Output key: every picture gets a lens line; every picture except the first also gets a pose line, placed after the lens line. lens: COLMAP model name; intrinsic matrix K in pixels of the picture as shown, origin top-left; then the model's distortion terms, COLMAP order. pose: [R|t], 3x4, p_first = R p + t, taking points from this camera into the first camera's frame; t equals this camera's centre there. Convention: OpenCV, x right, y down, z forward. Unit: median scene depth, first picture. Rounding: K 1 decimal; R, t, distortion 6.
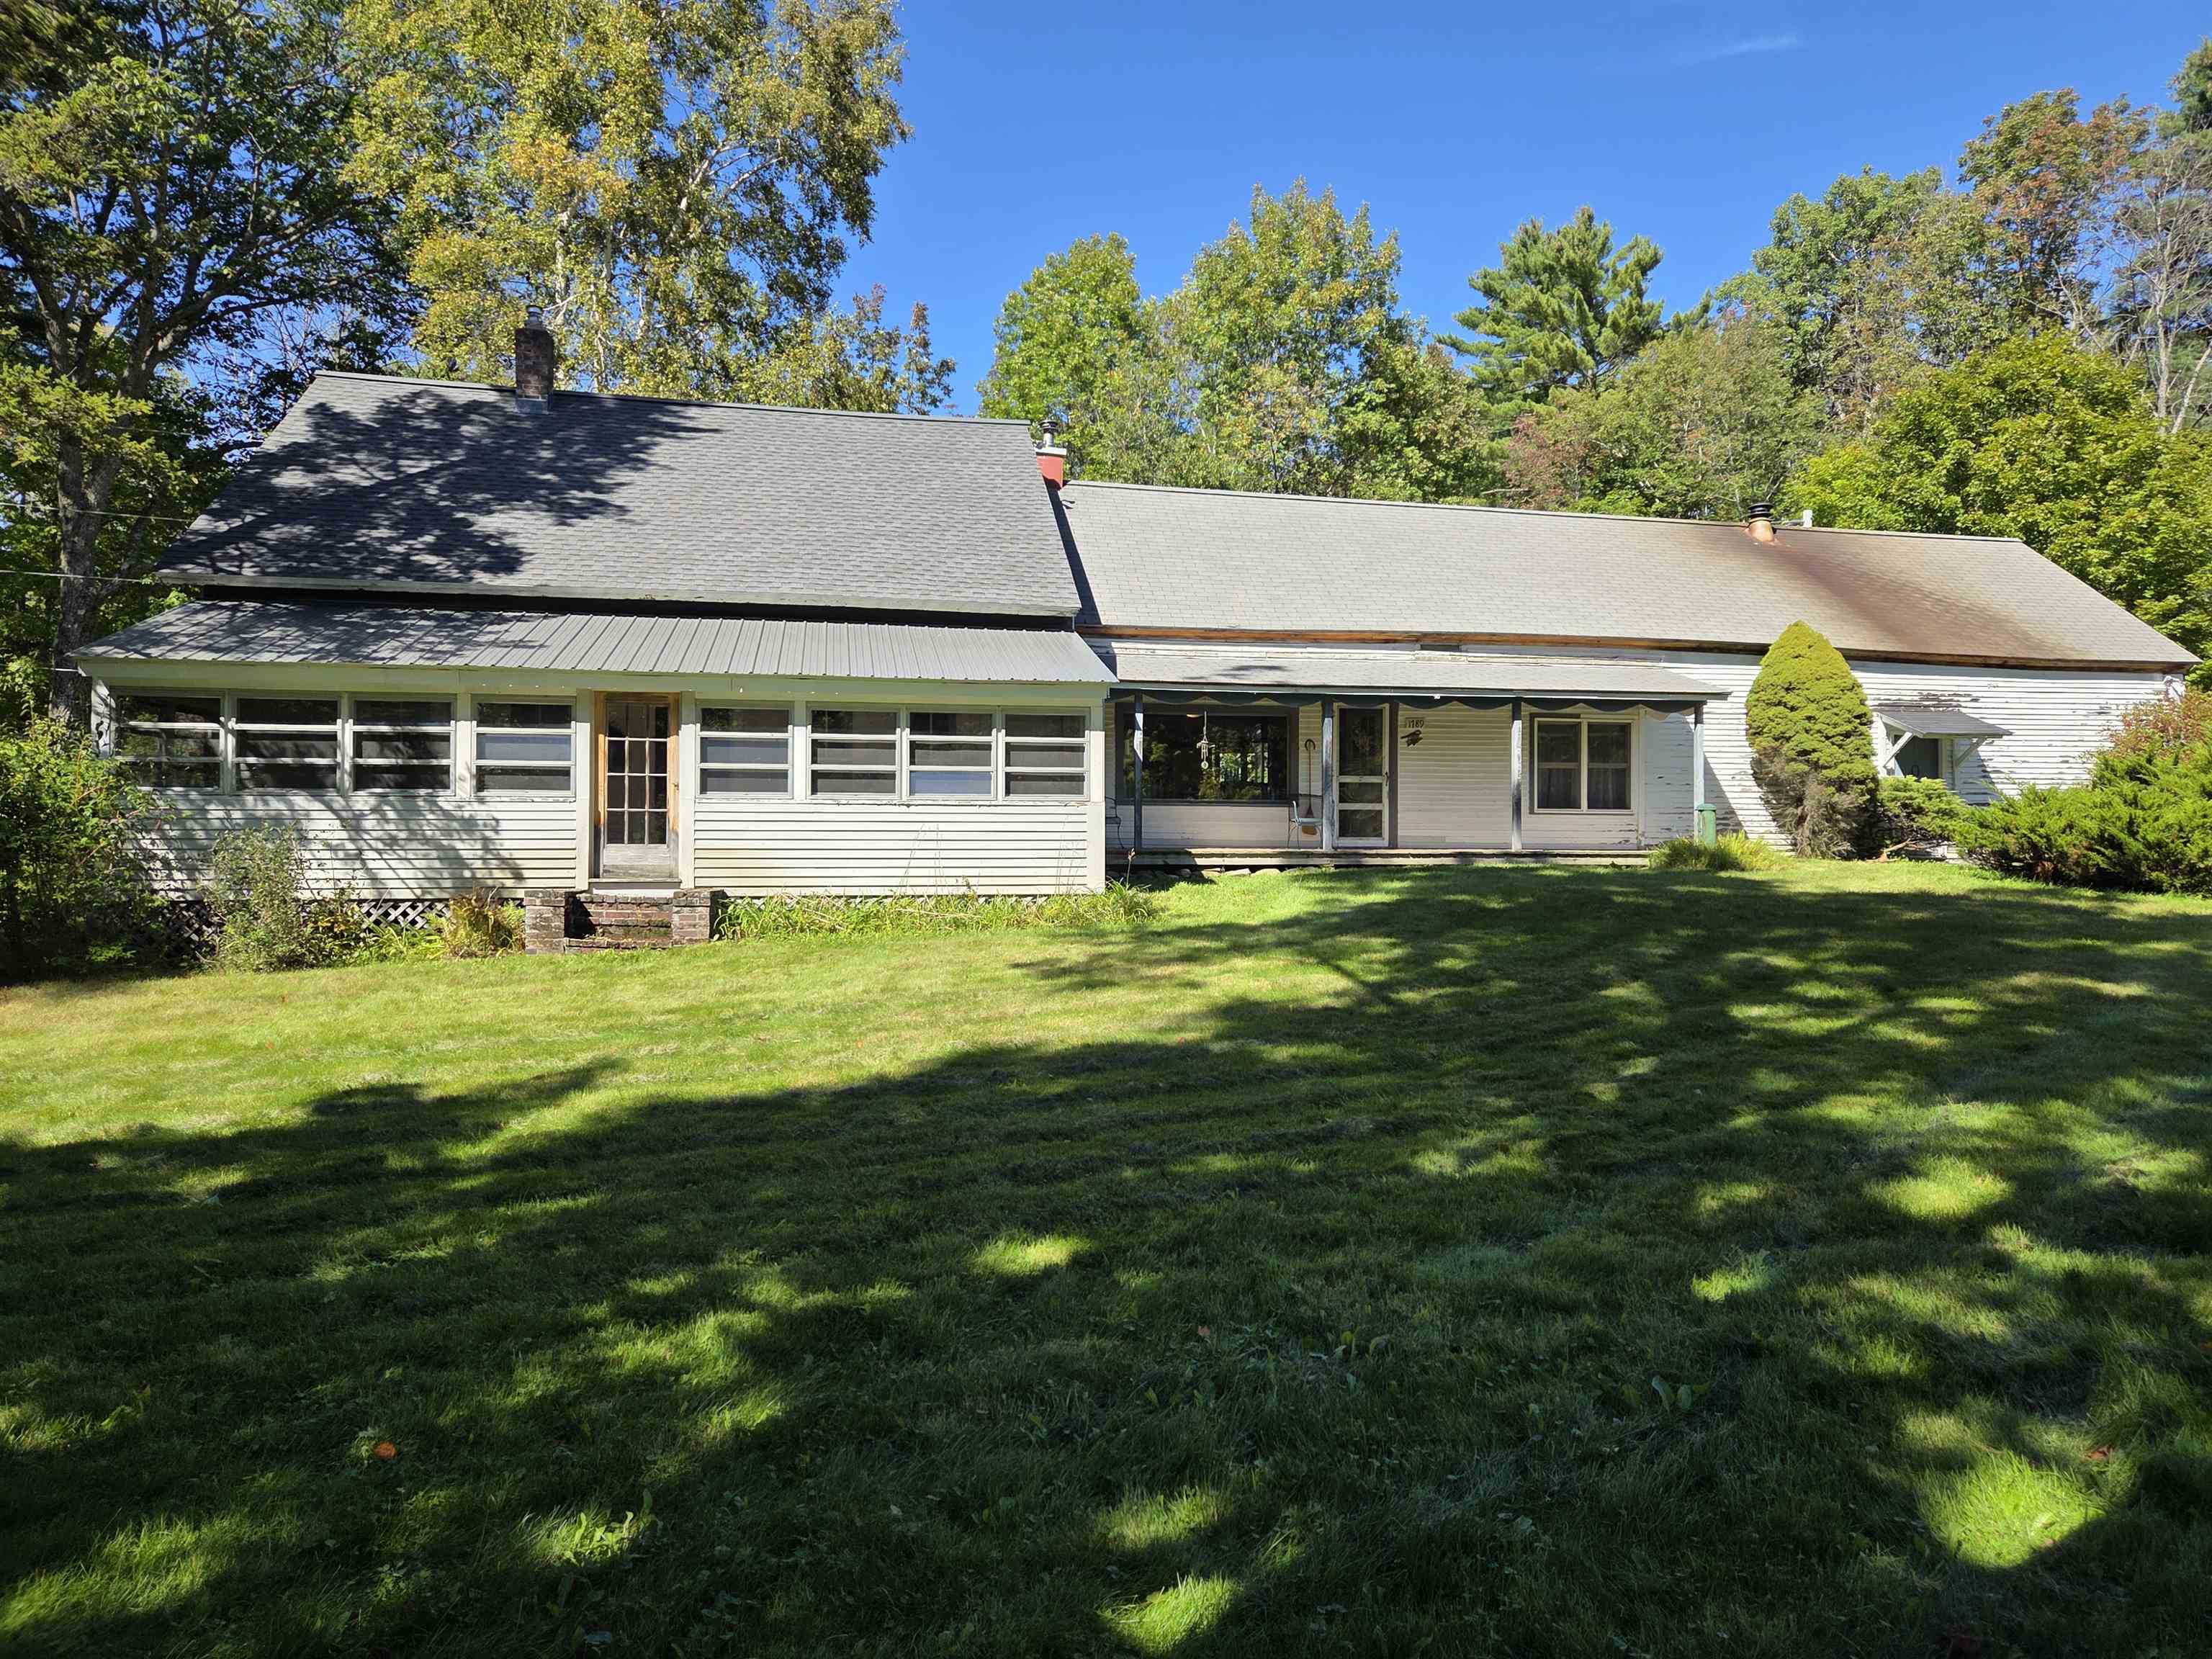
lens RADIAL K [[1439.5, 0, 1093.4], [0, 1439.5, 814.8], [0, 0, 1]] dist [0.078422, -0.059758]
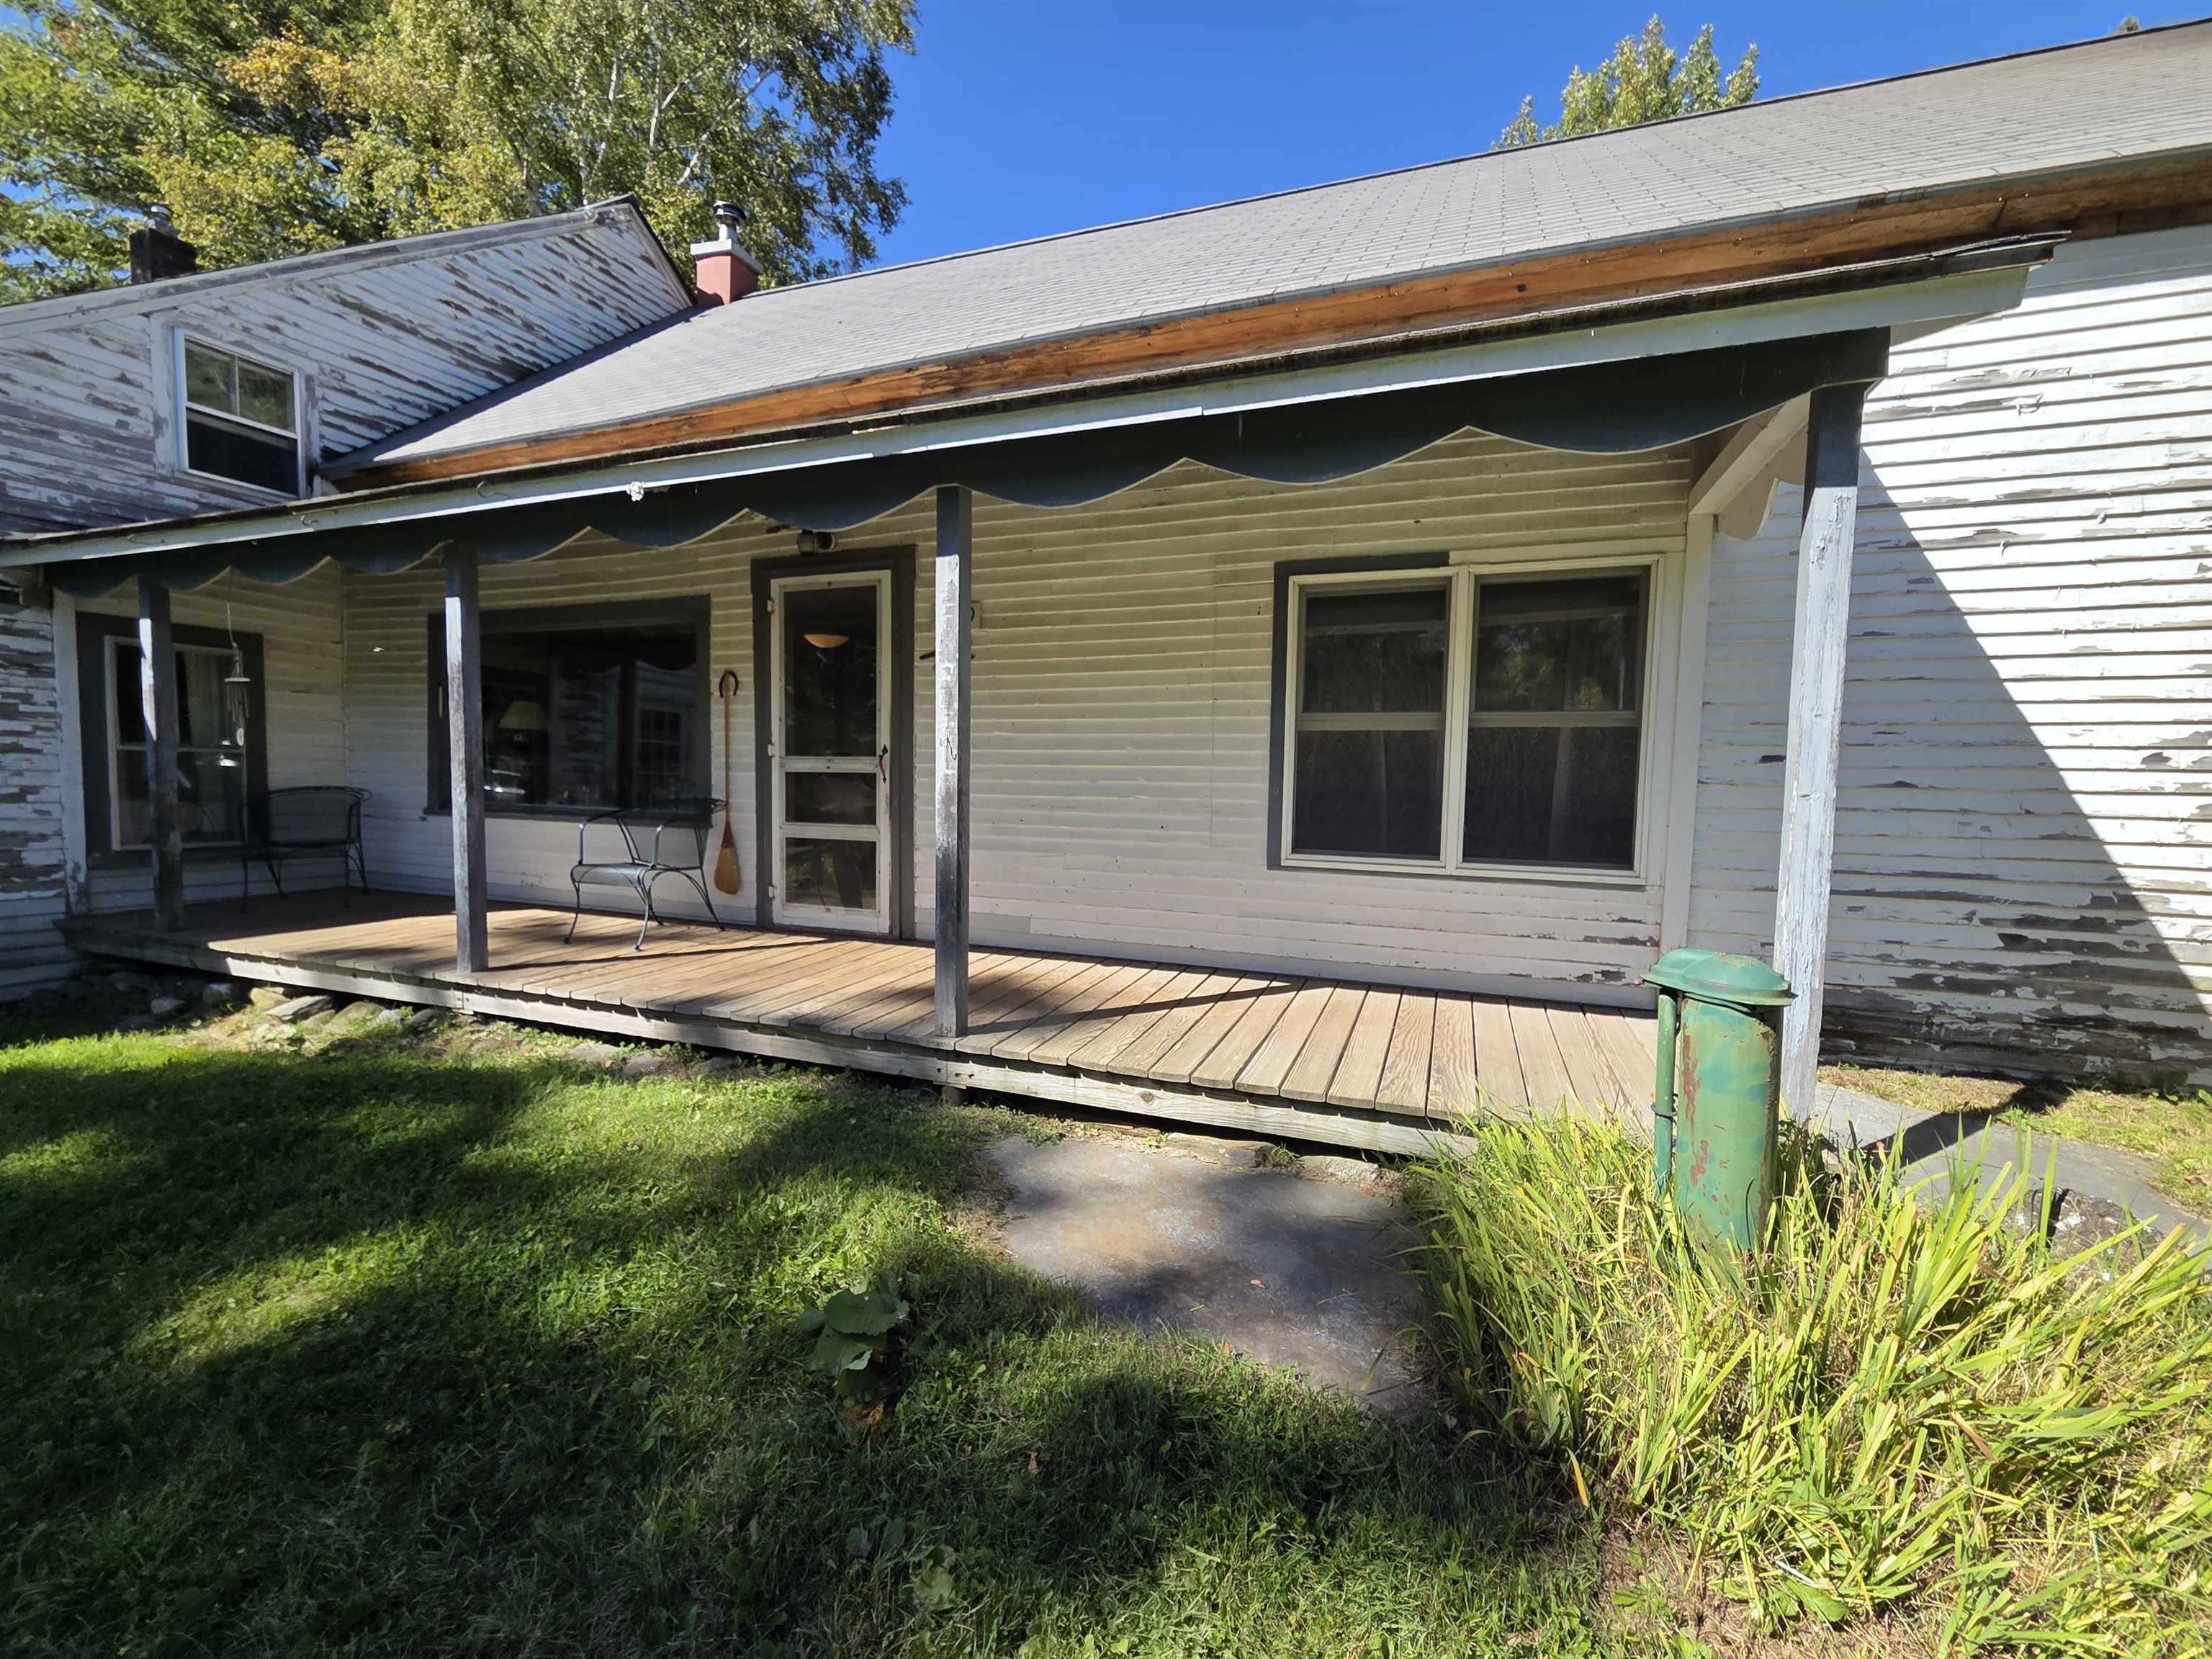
lens RADIAL K [[888.9, 0, 1119.8], [0, 888.9, 837.5], [0, 0, 1]] dist [-0.000112, 0.000438]
pose [[0.855423, 0.041669, -0.516251, 0.537350], [-0.002083, 0.997027, 0.077024, -0.033083], [0.517925, -0.064813, 0.852967, 1.143667]]
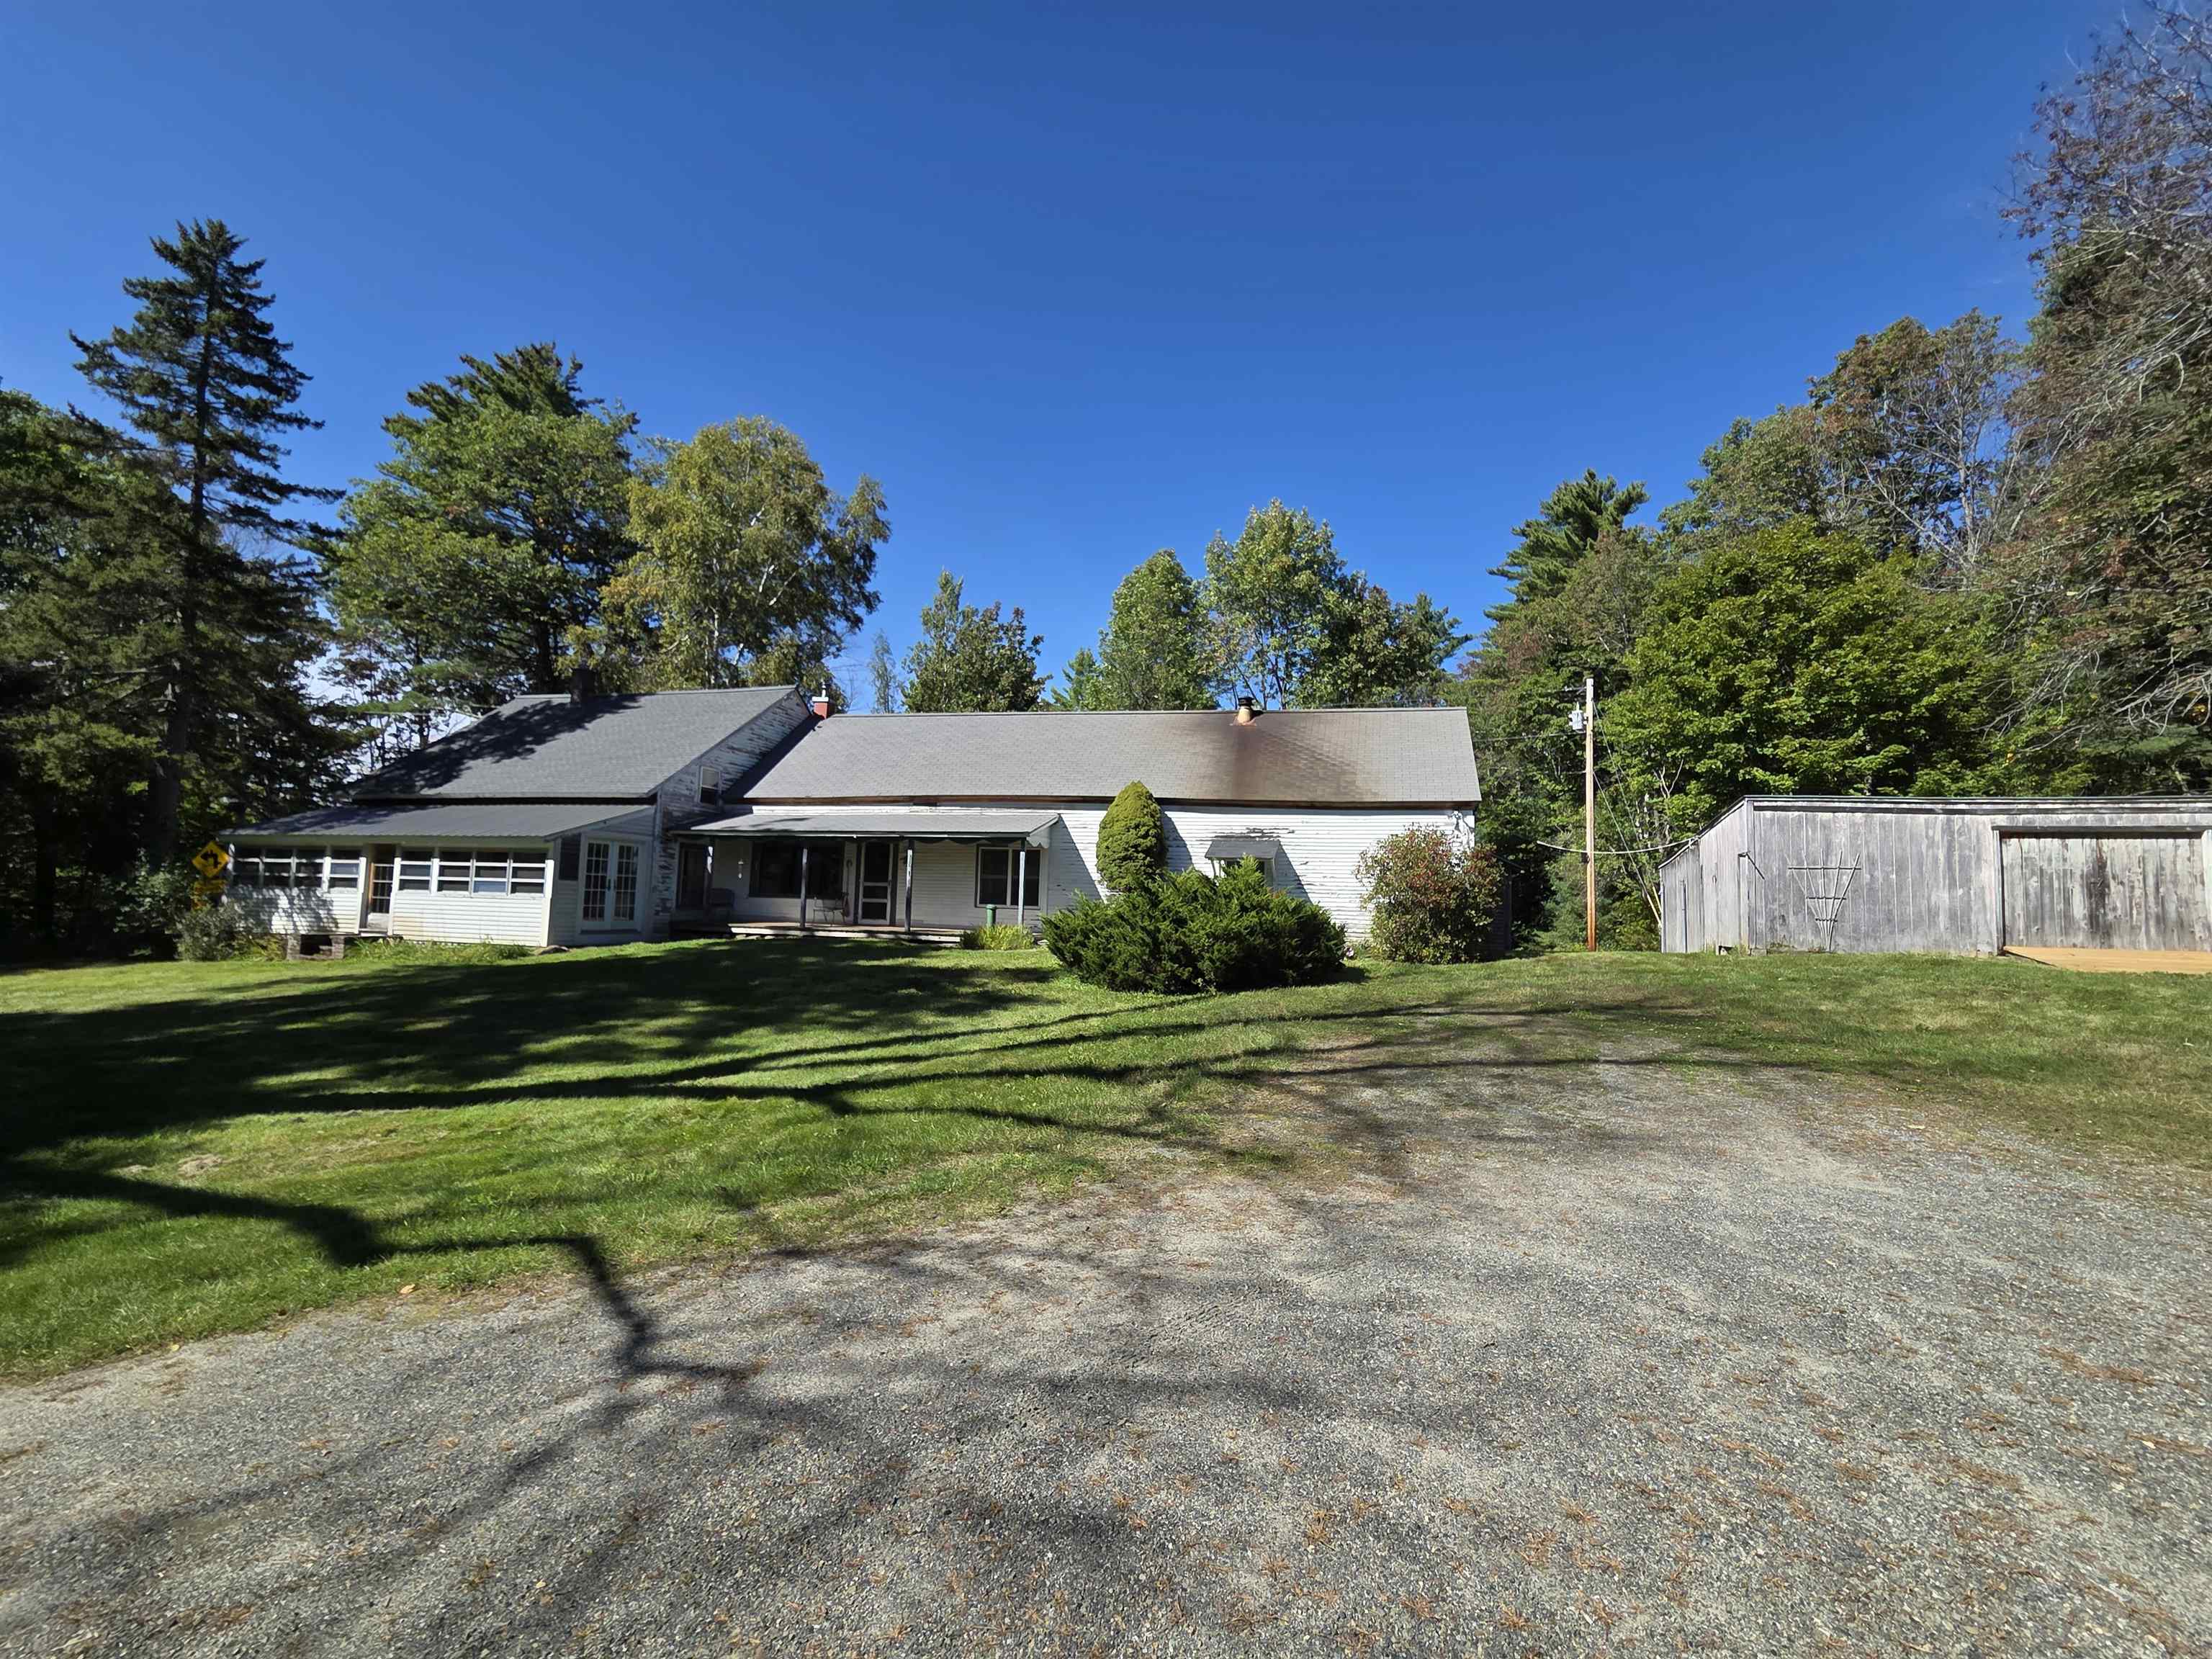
lens RADIAL K [[888.9, 0, 1119.8], [0, 888.9, 837.5], [0, 0, 1]] dist [-0.000112, 0.000438]
pose [[0.898875, -0.008942, -0.438114, 1.234029], [-0.016310, 0.998416, -0.053841, -0.038507], [0.437902, 0.055542, 0.897305, 0.274252]]
